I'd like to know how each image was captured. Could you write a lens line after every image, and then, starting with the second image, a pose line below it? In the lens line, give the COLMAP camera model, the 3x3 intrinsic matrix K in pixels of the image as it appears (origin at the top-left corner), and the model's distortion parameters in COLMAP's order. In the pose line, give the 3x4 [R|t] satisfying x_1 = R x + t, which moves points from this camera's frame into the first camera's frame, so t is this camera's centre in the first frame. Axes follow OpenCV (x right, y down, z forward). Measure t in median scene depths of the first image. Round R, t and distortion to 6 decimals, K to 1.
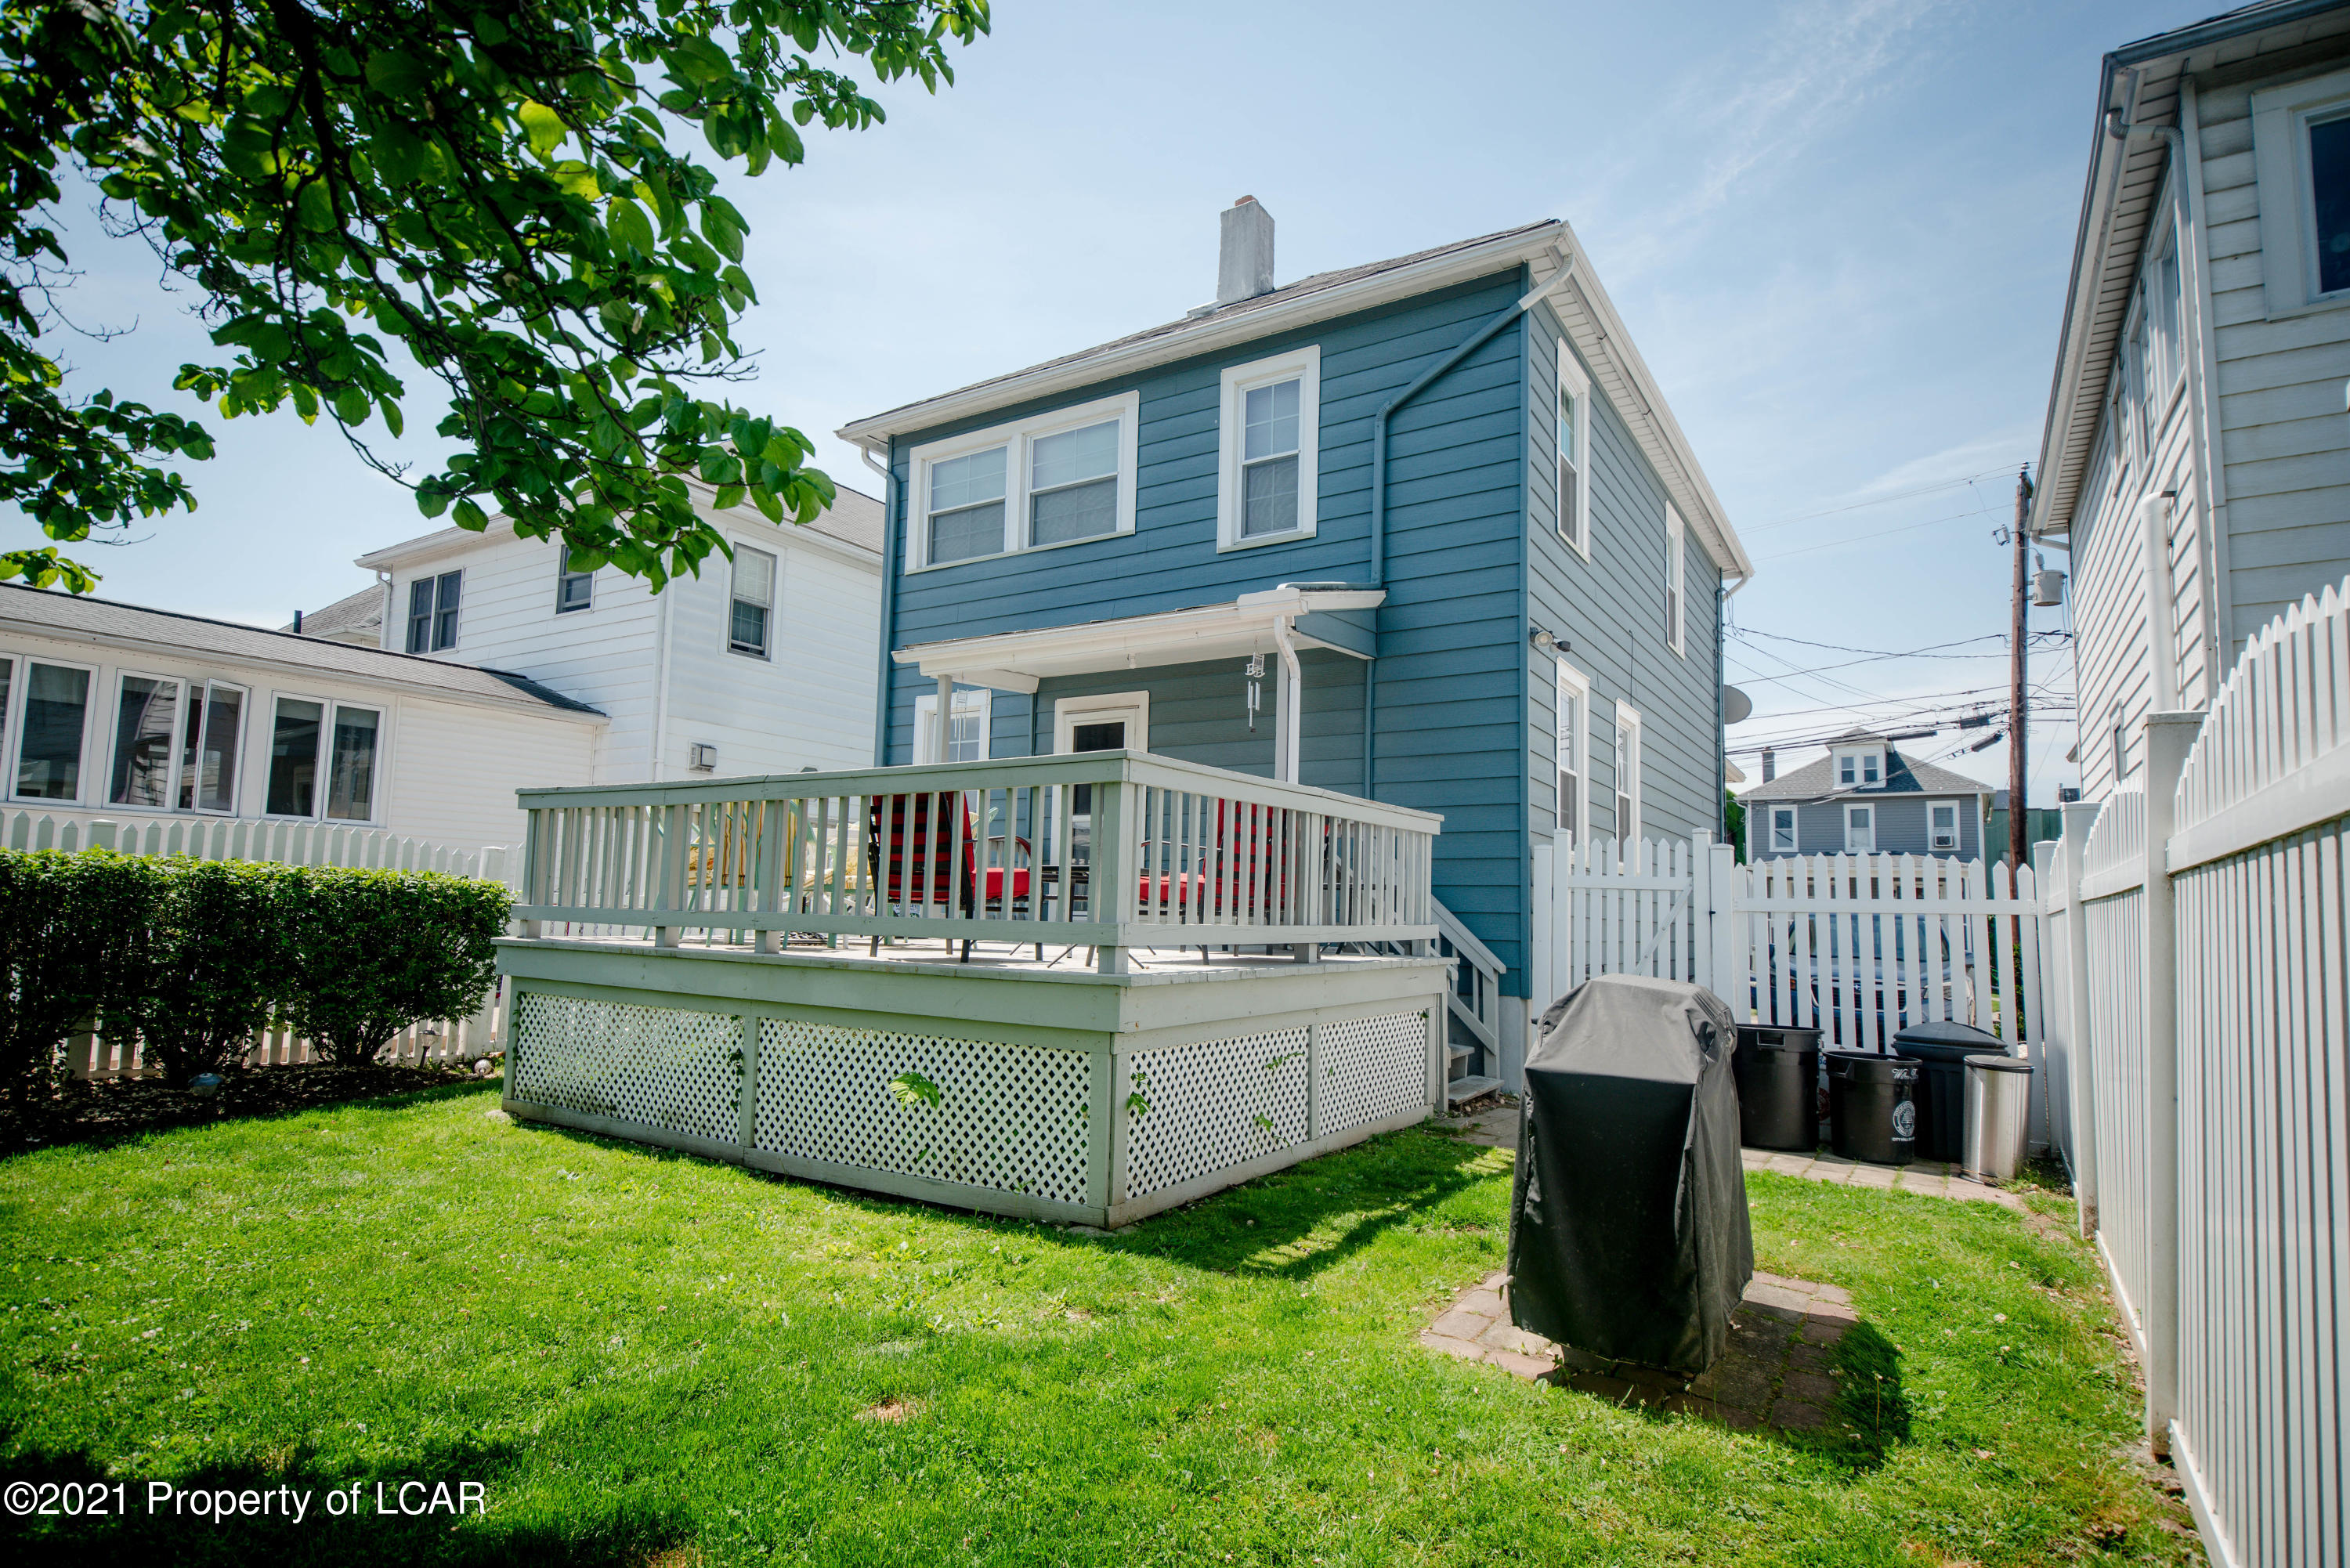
lens RADIAL K [[1215.4, 0, 1180.9], [0, 1215.4, 793.3], [0, 0, 1]] dist [0.014133, -0.010354]
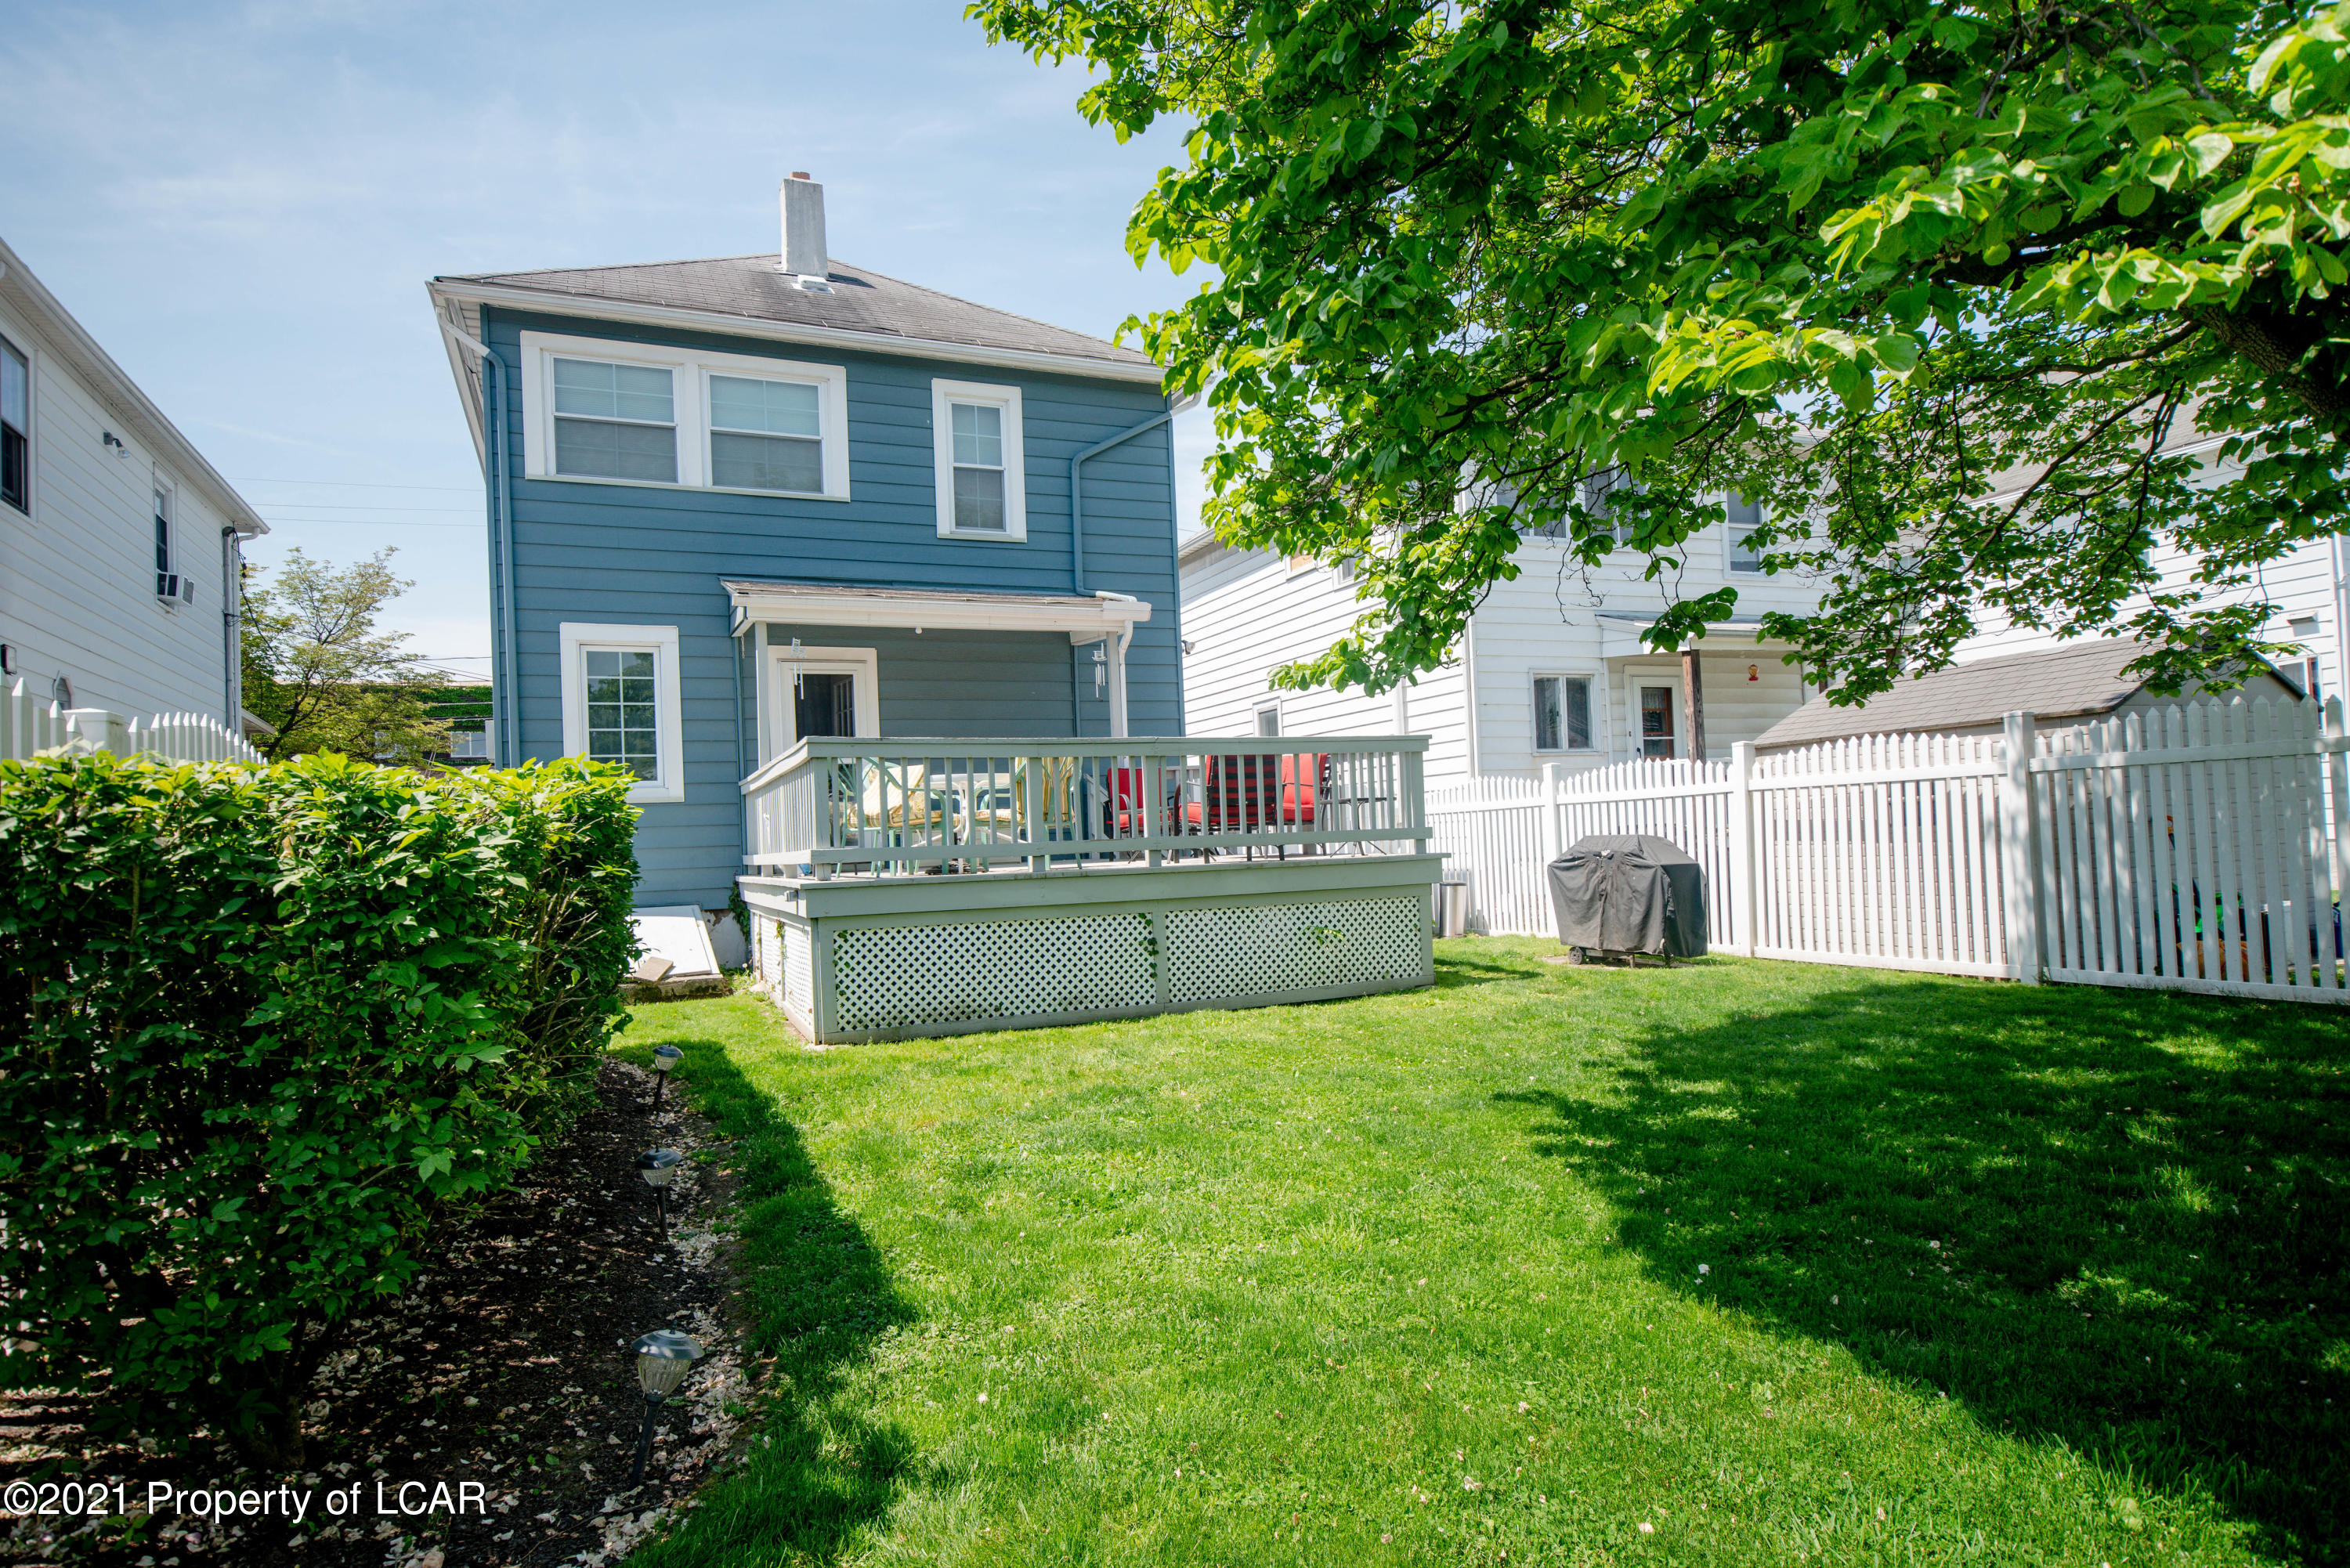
lens RADIAL K [[1311.8, 0, 1178.0], [0, 1311.8, 802.8], [0, 0, 1]] dist [0.018562, -0.000562]
pose [[0.554775, -0.021669, 0.831718, -0.897335], [-0.031250, 0.998413, 0.046856, -0.006988], [-0.831414, -0.051986, 0.553217, 0.084373]]
